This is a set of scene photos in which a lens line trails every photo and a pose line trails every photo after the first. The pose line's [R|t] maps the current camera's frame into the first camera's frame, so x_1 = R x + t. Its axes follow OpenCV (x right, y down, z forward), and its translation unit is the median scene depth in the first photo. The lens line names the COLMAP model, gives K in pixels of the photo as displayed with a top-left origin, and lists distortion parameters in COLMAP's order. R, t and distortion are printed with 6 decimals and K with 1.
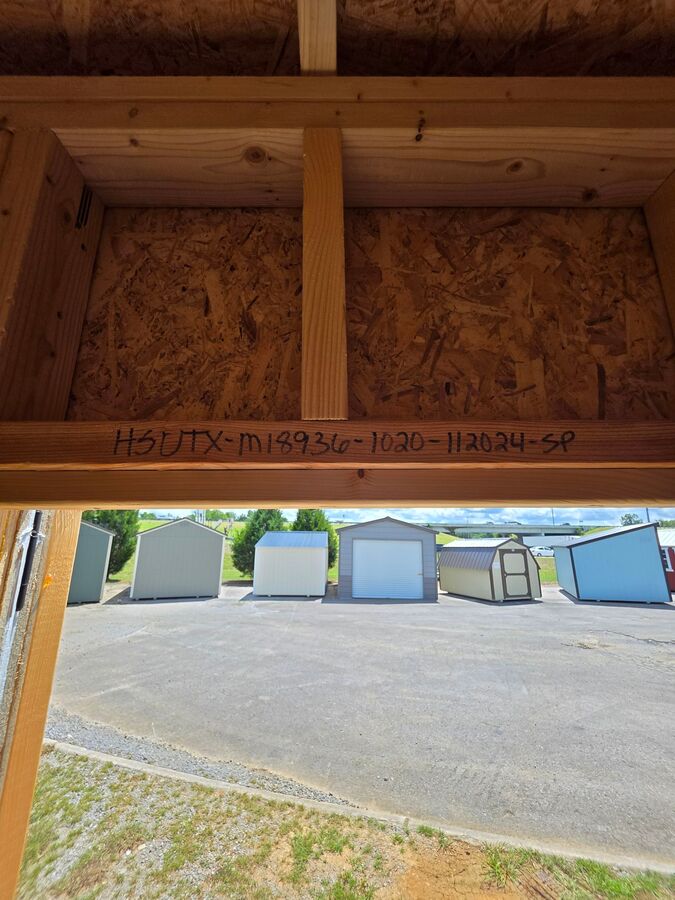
lens RADIAL K [[364.5, 0, 337.5], [0, 364.5, 450.0], [0, 0, 1]] dist [-0.000279, -0.000006]
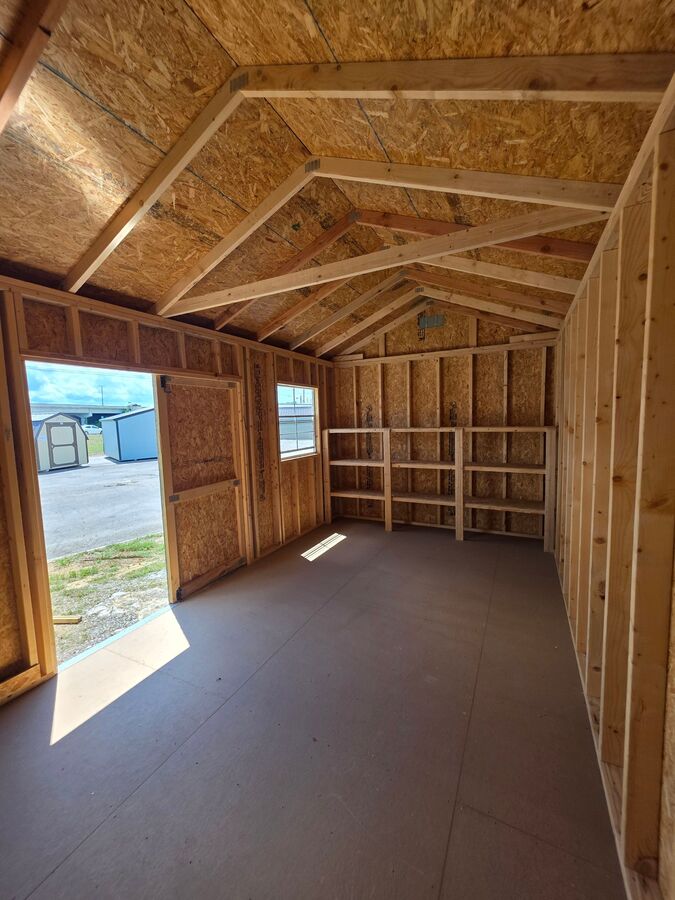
lens RADIAL K [[357.7, 0, 337.5], [0, 357.7, 450.0], [0, 0, 1]] dist [0.002294, 0.000782]
pose [[0.450675, -0.094470, 0.887675, -0.082303], [-0.195950, 0.959664, 0.201615, -0.013939], [-0.870917, -0.264803, 0.413985, -0.136653]]
